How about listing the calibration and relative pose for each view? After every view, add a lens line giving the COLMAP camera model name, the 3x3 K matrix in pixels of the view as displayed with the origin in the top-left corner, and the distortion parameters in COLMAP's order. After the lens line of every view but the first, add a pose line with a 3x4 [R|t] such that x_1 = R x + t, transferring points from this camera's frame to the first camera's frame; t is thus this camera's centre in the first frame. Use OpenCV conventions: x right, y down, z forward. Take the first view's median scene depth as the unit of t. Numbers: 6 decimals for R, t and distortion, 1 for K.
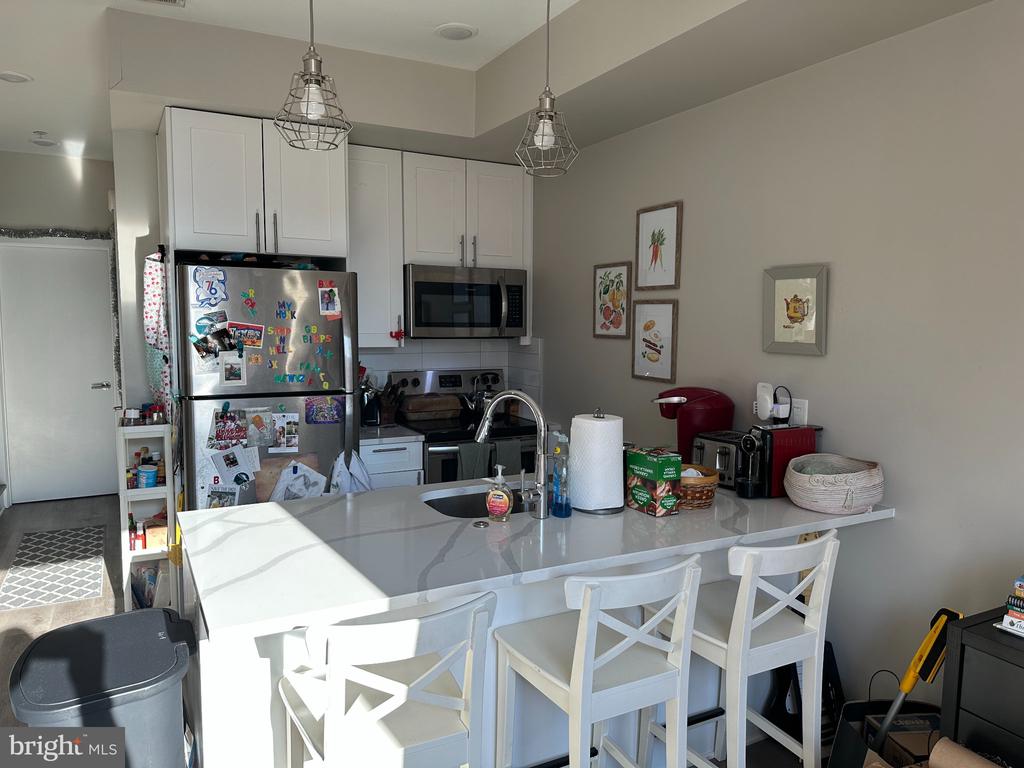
lens RADIAL K [[731.3, 0, 517.9], [0, 731.3, 383.5], [0, 0, 1]] dist [0.060410, -0.080020]
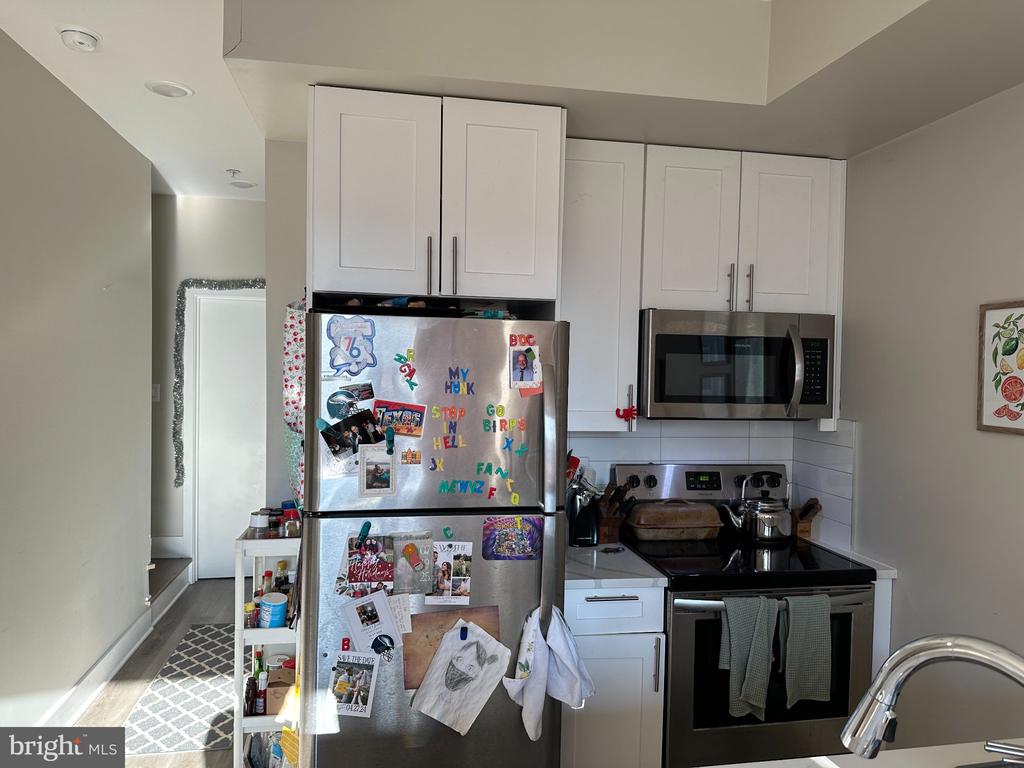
lens RADIAL K [[731.3, 0, 506.9], [0, 731.3, 385.2], [0, 0, 1]] dist [0.060410, -0.080020]
pose [[0.951986, 0.015759, -0.305736, -0.073075], [-0.035795, 0.997554, -0.060037, -0.054354], [0.304042, 0.068099, 0.950222, 0.370796]]
